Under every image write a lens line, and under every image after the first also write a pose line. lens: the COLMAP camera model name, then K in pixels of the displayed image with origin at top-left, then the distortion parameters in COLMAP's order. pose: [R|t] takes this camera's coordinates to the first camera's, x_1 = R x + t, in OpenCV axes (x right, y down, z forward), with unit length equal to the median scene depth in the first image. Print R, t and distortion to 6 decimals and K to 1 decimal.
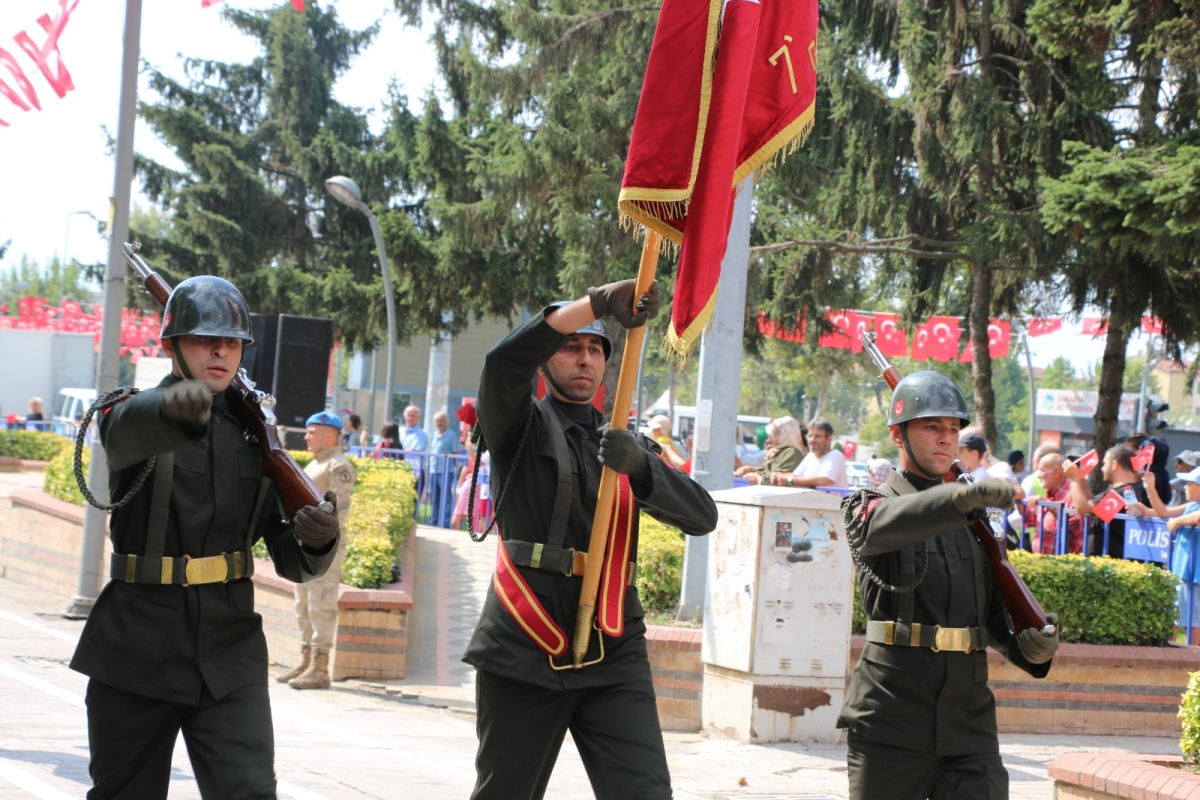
lens RADIAL K [[2791.7, 0, 591.1], [0, 2791.7, 418.5], [0, 0, 1]] dist [0.324177, 1.228150]
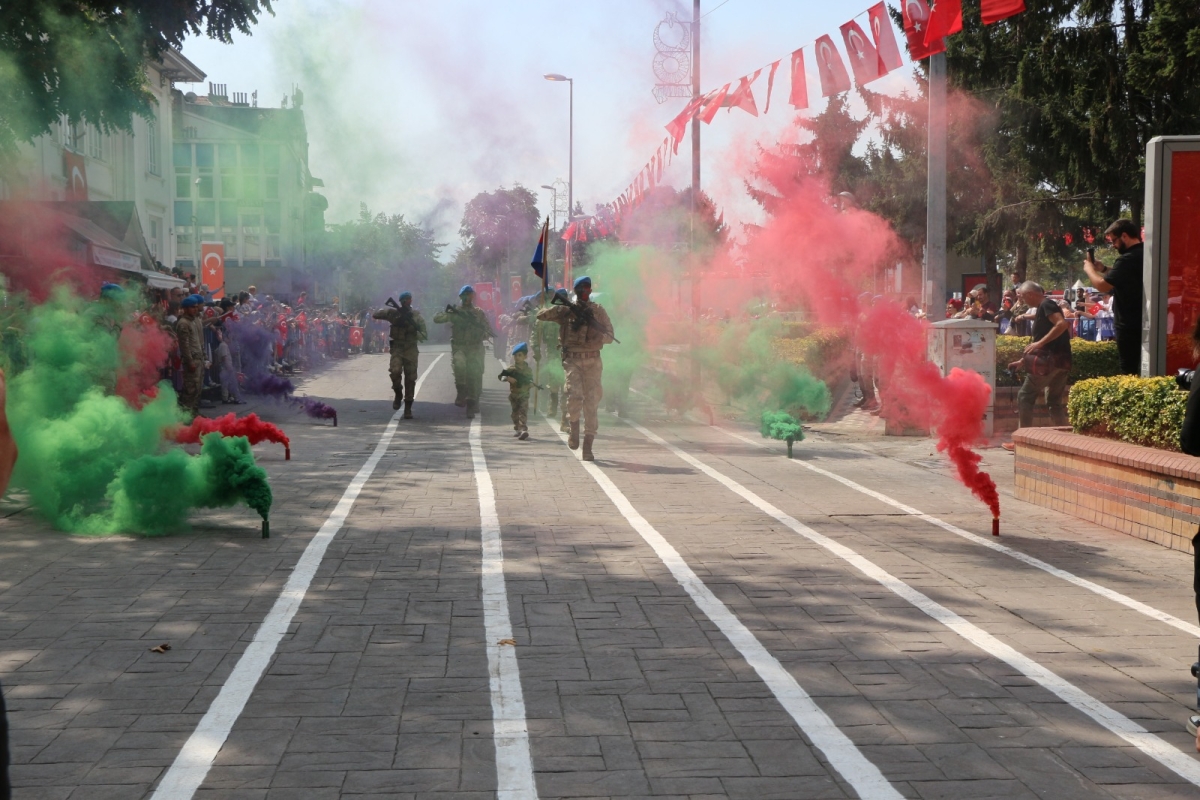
lens RADIAL K [[1346.0, 0, 596.4], [0, 1346.0, 407.7], [0, 0, 1]] dist [-0.073360, 0.287963]
pose [[0.941034, -0.057833, -0.333331, 0.055183], [0.079988, 0.995379, 0.053119, 0.005996], [0.328719, -0.076649, 0.941312, -0.018220]]
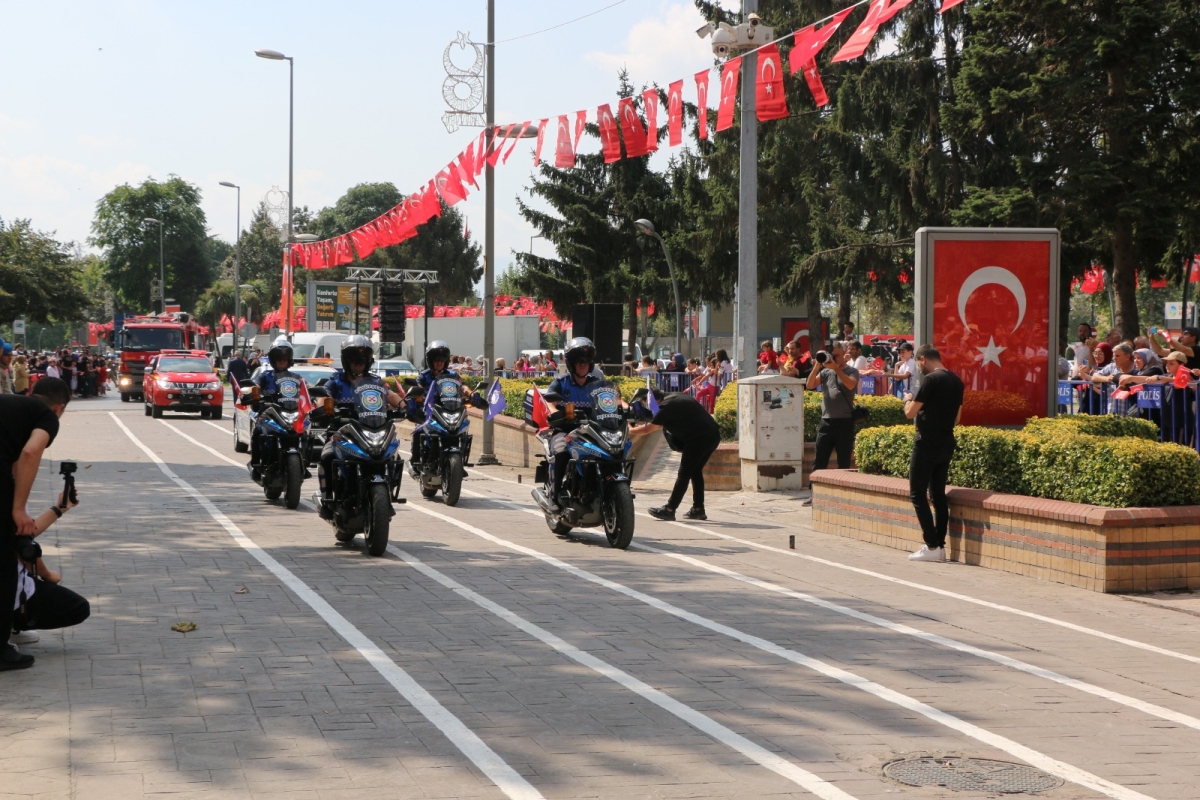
lens RADIAL K [[1988.2, 0, 586.8], [0, 1988.2, 417.6], [0, 0, 1]] dist [0.090769, 0.744278]
pose [[0.982884, -0.065787, -0.172077, 0.073828], [0.071153, 0.997147, 0.025194, 0.003274], [0.169929, -0.037007, 0.984761, -0.208619]]
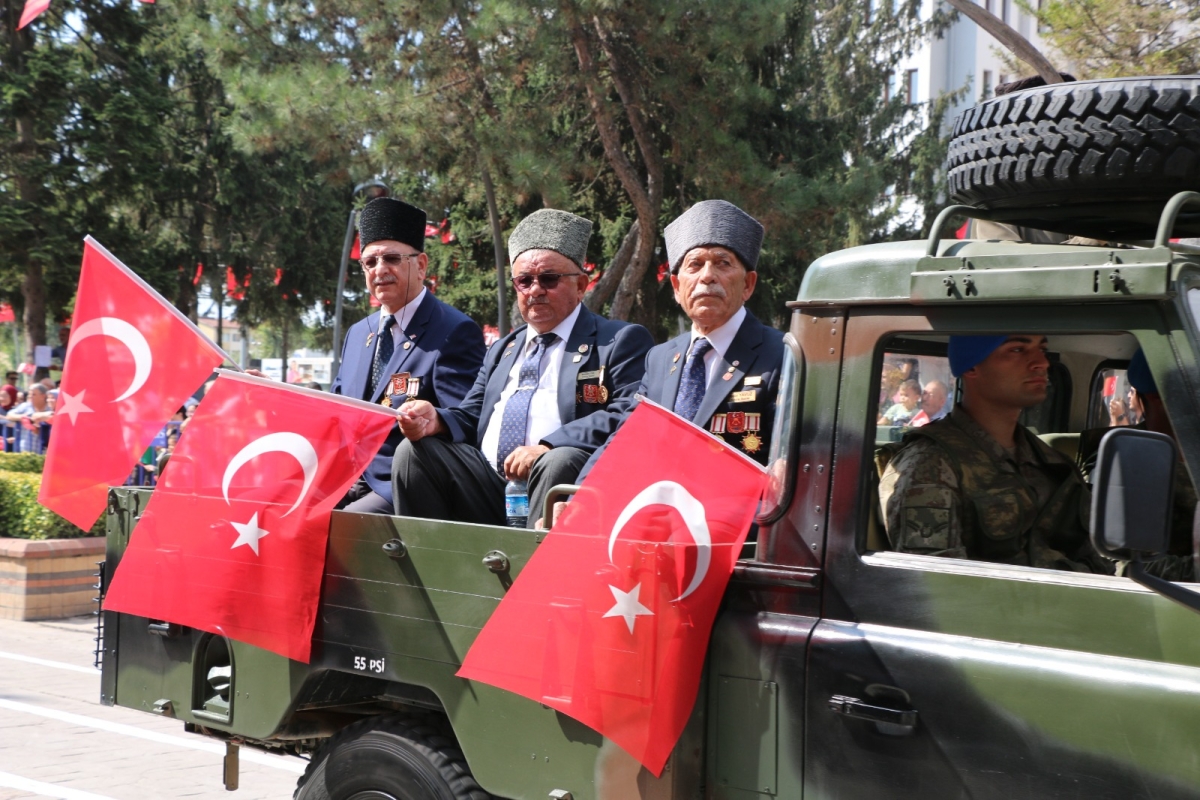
lens RADIAL K [[1984.6, 0, 589.4], [0, 1984.6, 417.1], [0, 0, 1]] dist [0.089468, 0.690130]
pose [[0.932856, -0.049554, 0.356825, 0.067255], [0.039071, 0.998568, 0.036533, 0.001985], [-0.358124, -0.020139, 0.933457, -0.232083]]
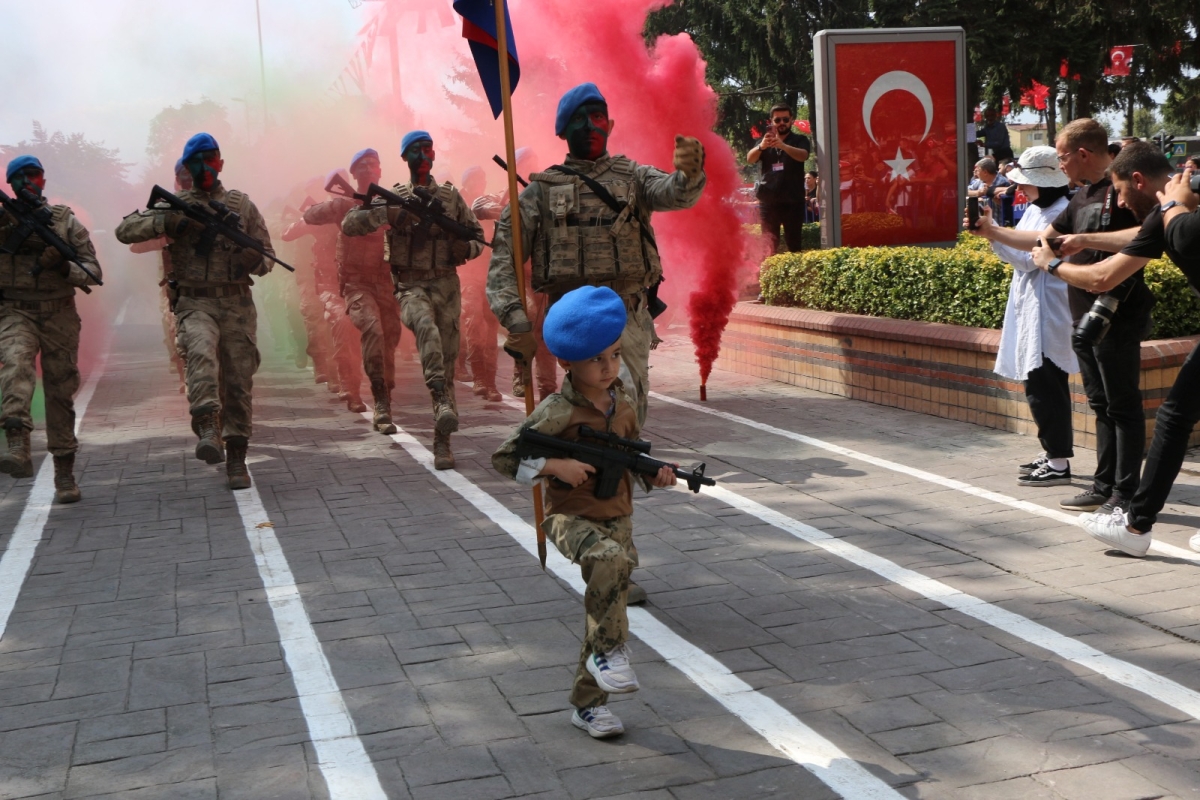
lens RADIAL K [[1343.6, 0, 600.0], [0, 1343.6, 400.0], [0, 0, 1]] dist [-0.081241, 0.314752]
pose [[0.984765, -0.113508, -0.131733, 0.055827], [0.131561, 0.981714, 0.137584, 0.008097], [0.113707, -0.152819, 0.981691, -0.030789]]
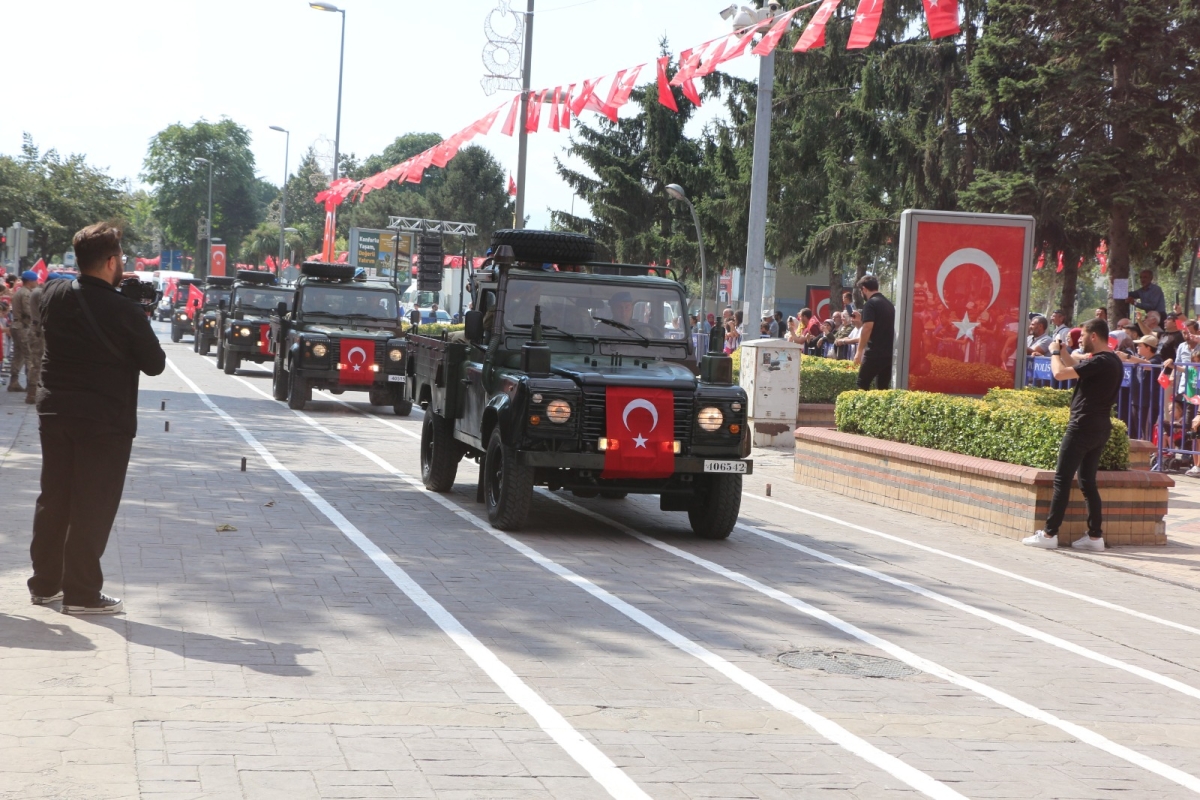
lens RADIAL K [[1988.2, 0, 586.8], [0, 1988.2, 417.6], [0, 0, 1]] dist [0.090769, 0.744278]
pose [[0.981420, -0.013587, -0.191393, 0.089807], [0.022728, 0.998699, 0.045648, 0.004207], [0.190523, -0.049150, 0.980451, -0.250307]]
